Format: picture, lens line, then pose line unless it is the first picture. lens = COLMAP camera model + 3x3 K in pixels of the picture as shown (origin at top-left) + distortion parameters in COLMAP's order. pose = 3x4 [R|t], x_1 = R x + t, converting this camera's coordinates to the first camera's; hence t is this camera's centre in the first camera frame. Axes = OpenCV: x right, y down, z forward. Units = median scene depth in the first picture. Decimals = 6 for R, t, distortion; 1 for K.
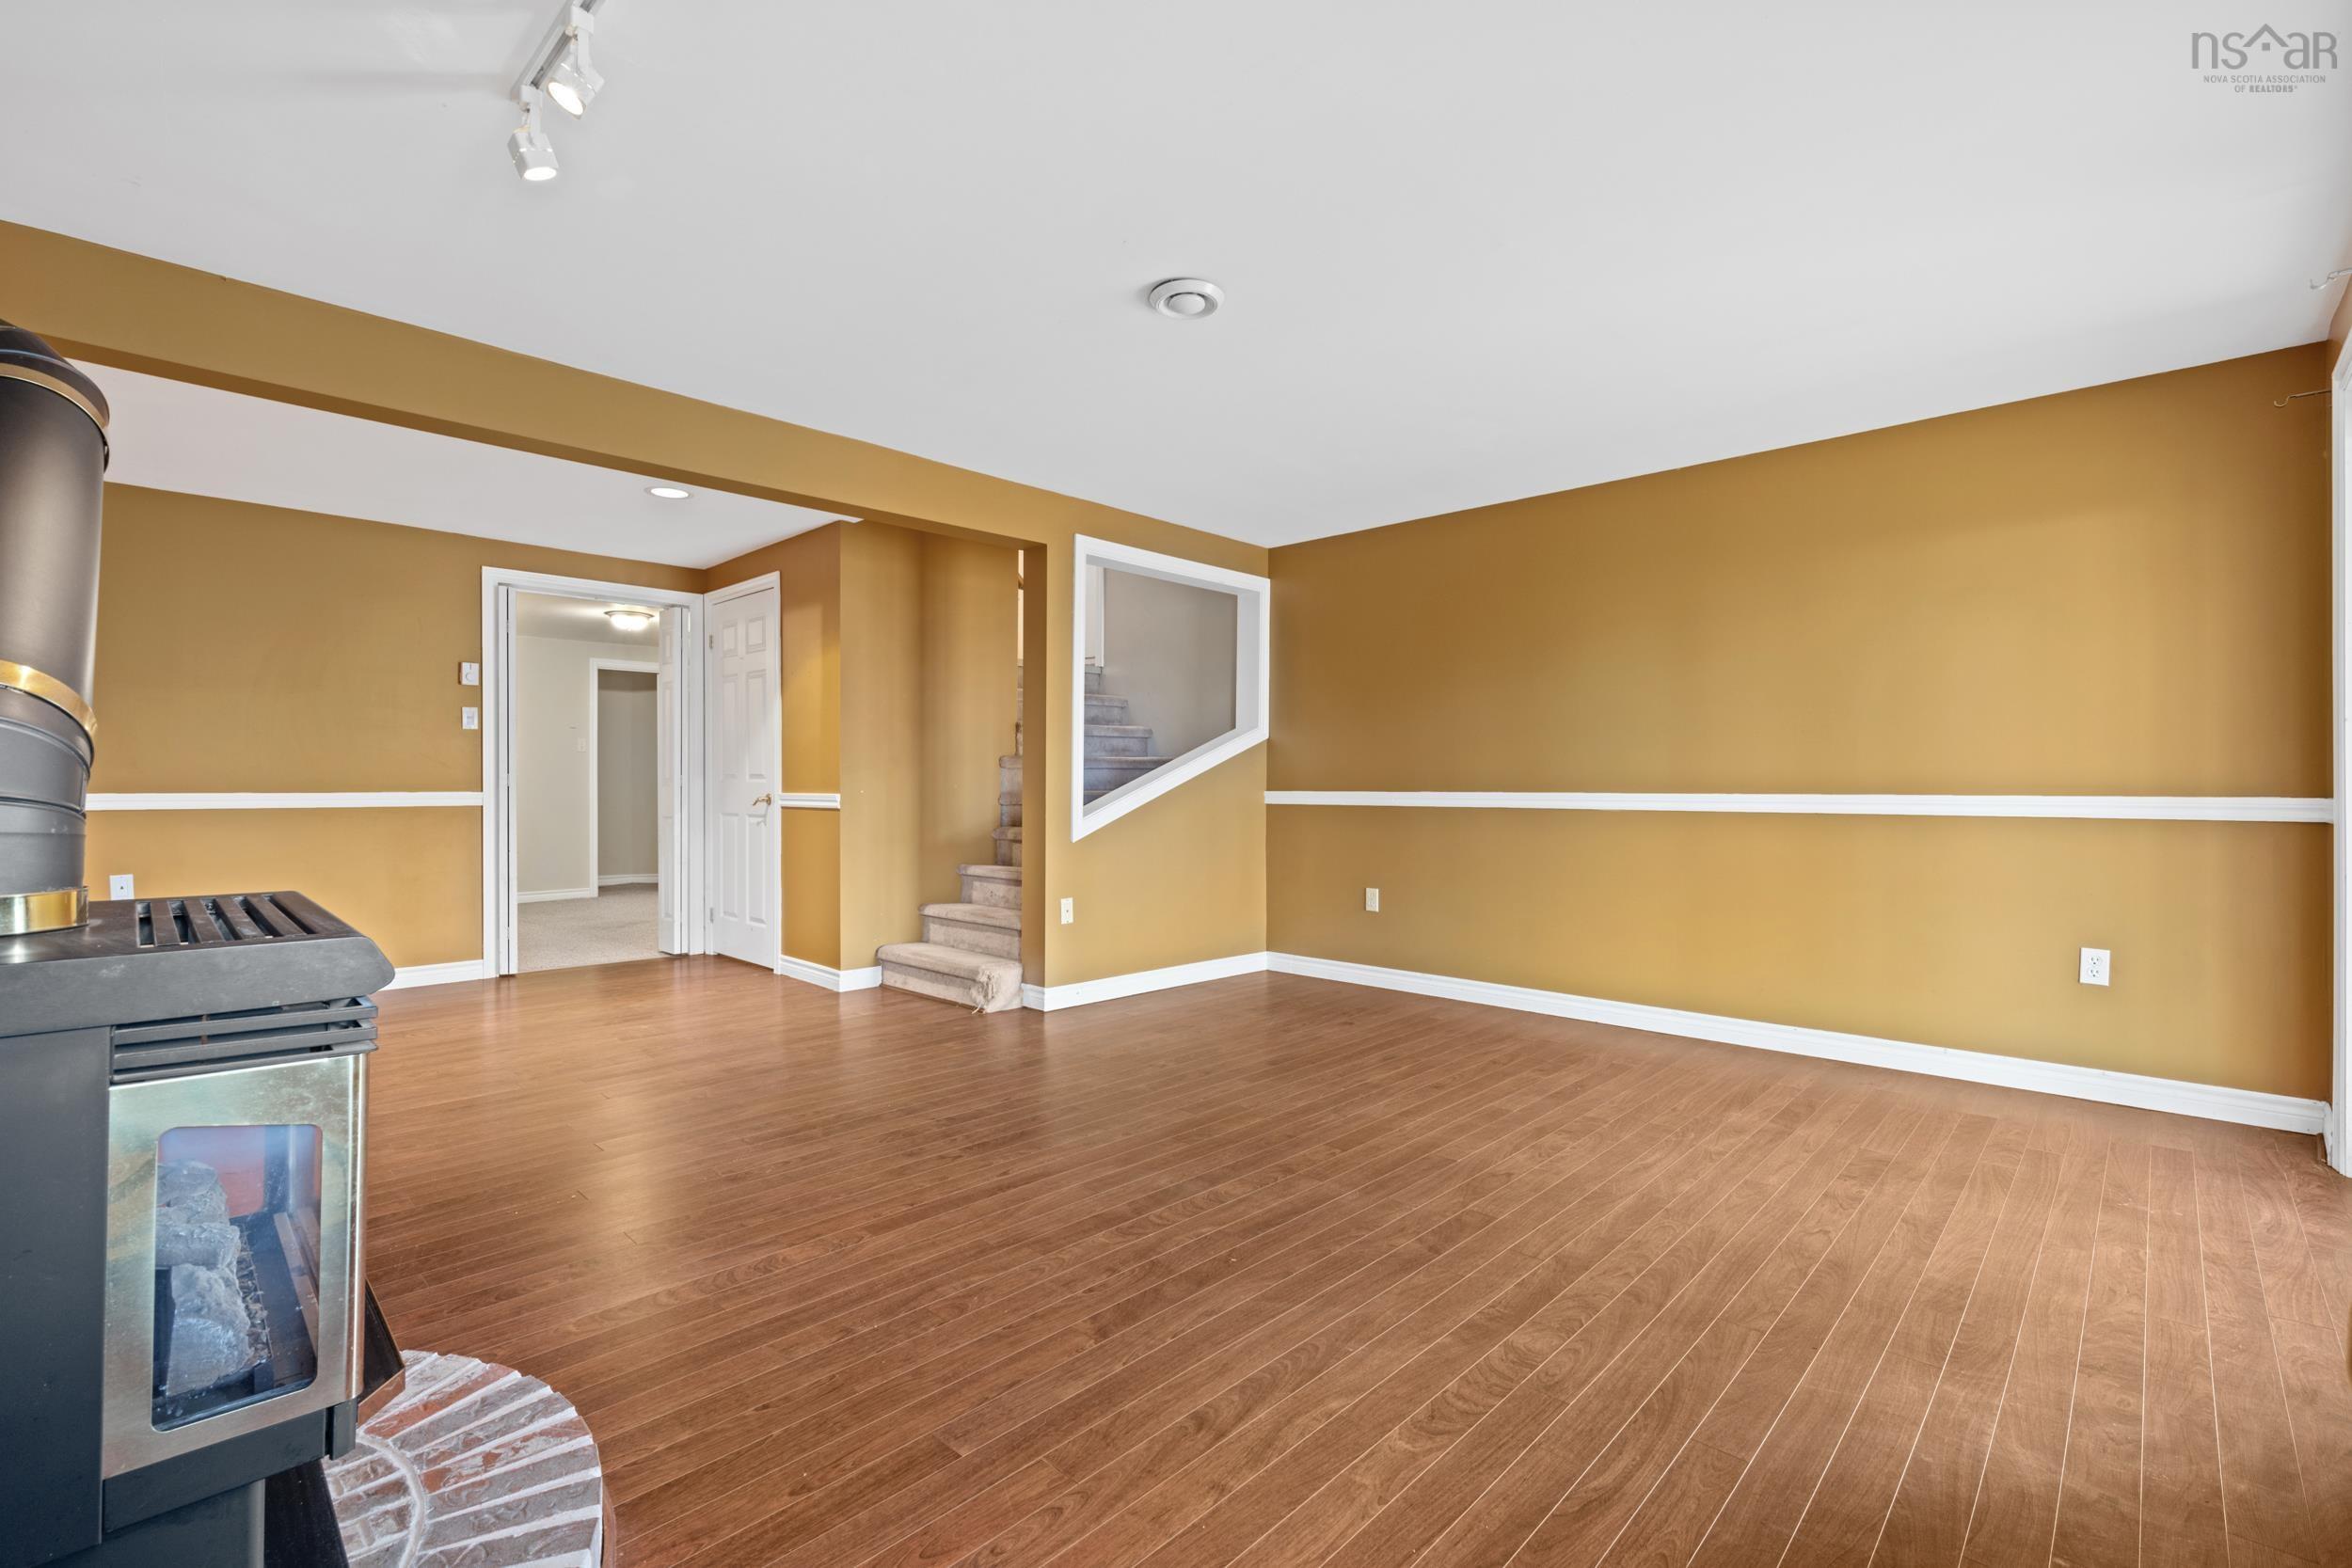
lens RADIAL K [[1031.9, 0, 1178.5], [0, 1031.9, 779.4], [0, 0, 1]] dist [-0.000738, -0.000195]
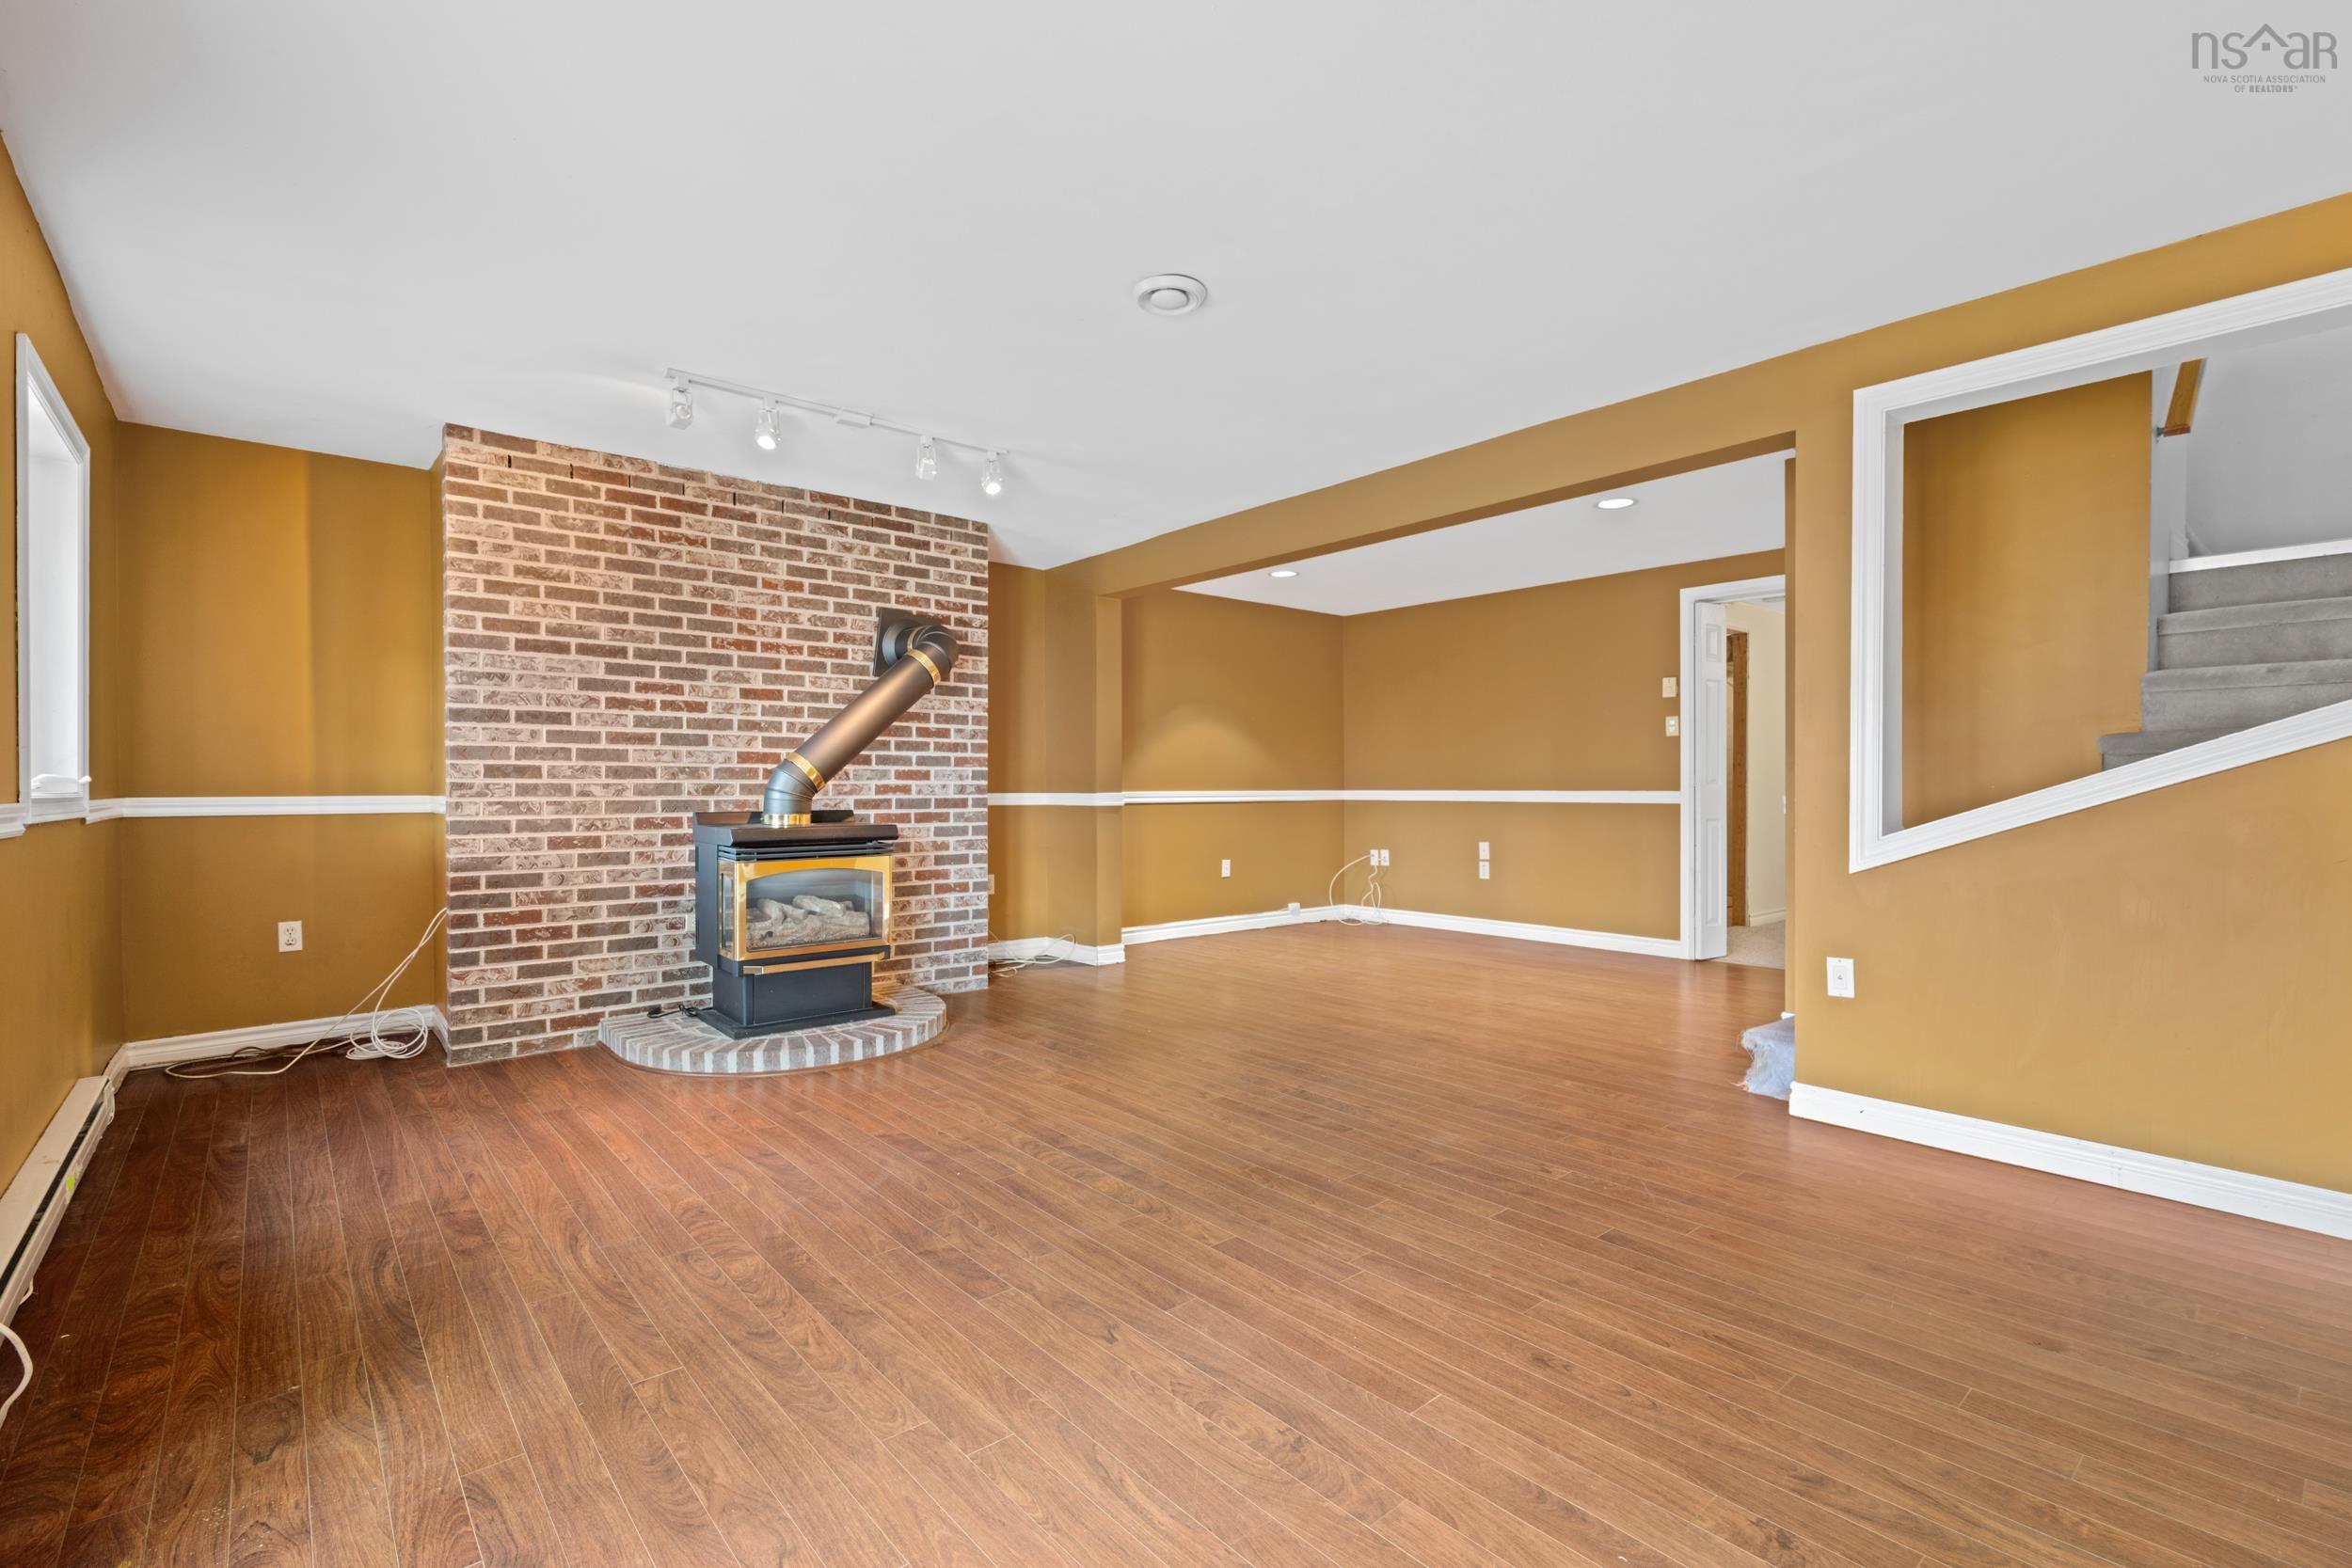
lens RADIAL K [[1051.4, 0, 1165.1], [0, 1051.4, 786.1], [0, 0, 1]] dist [-0.002239, -0.000280]
pose [[-0.101246, 0.000276, -0.994861, 0.994303], [0.006895, 0.999976, -0.000424, 0.006835], [0.994838, -0.006903, -0.101245, 1.077190]]
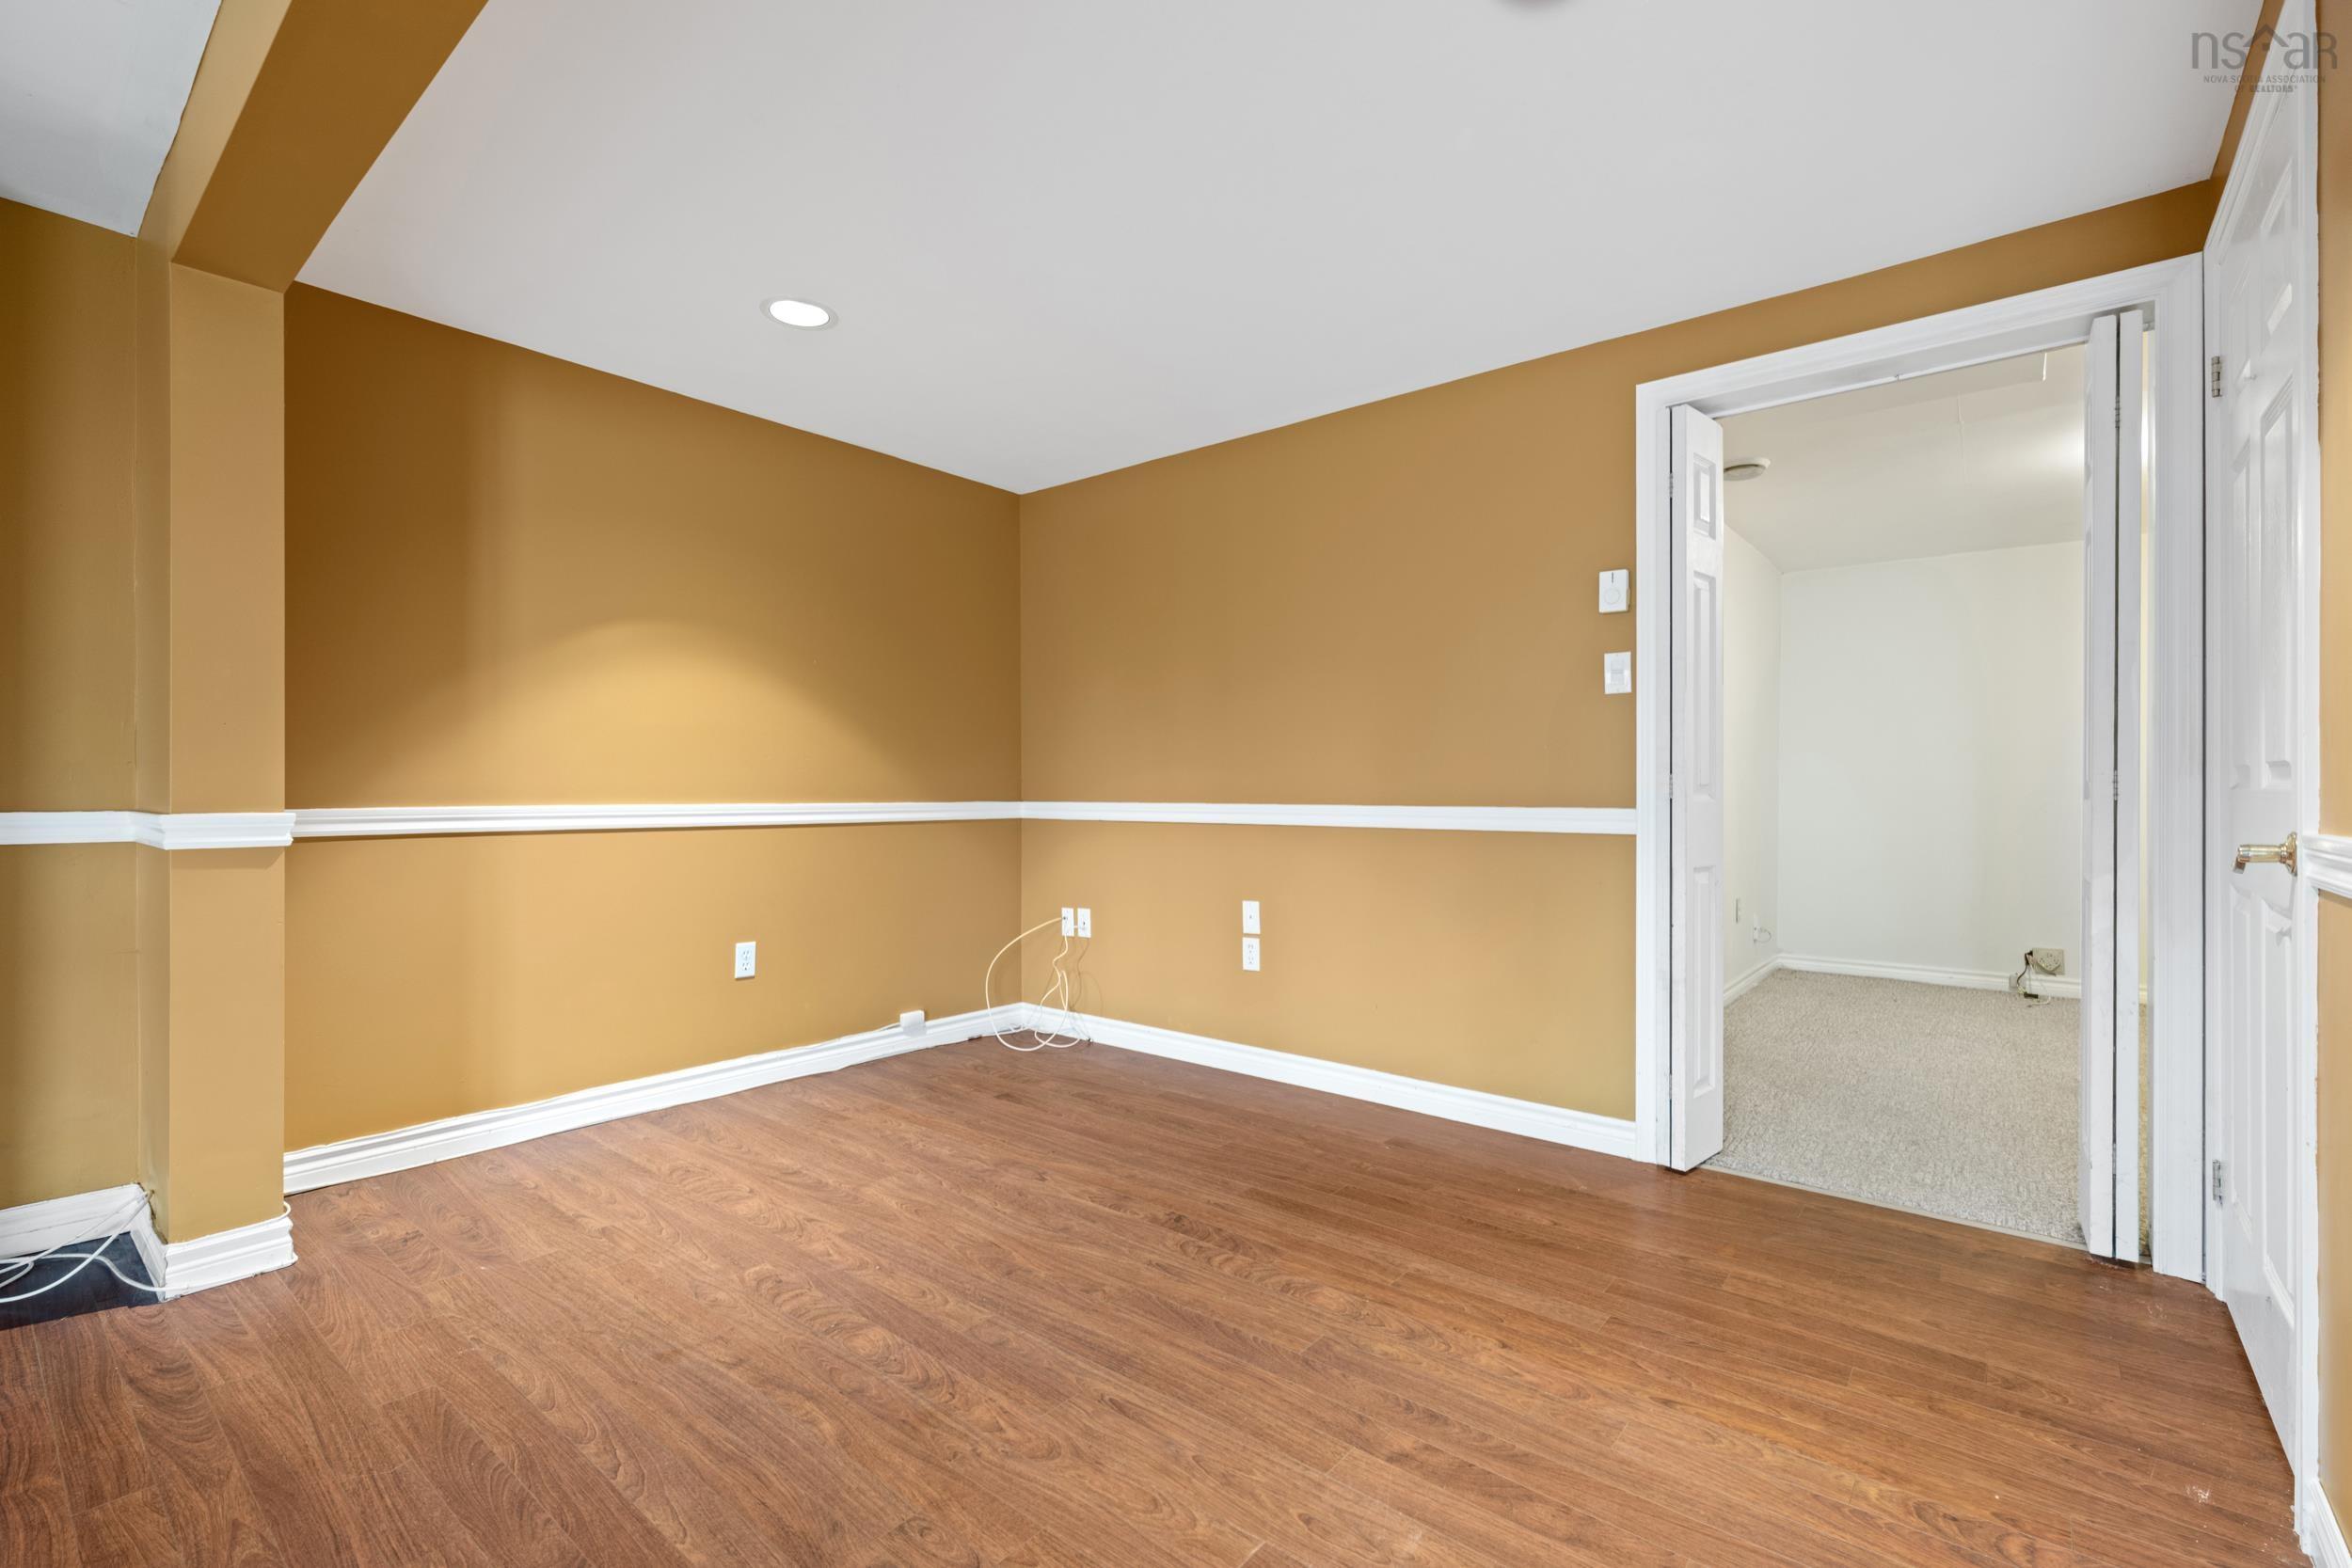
lens RADIAL K [[1051.4, 0, 1165.1], [0, 1051.4, 786.1], [0, 0, 1]] dist [-0.002239, -0.000280]
pose [[0.068081, -0.004098, -0.997671, -0.290029], [0.001637, 0.999991, -0.003996, 0.004374], [0.997678, -0.001361, 0.068088, 1.388663]]
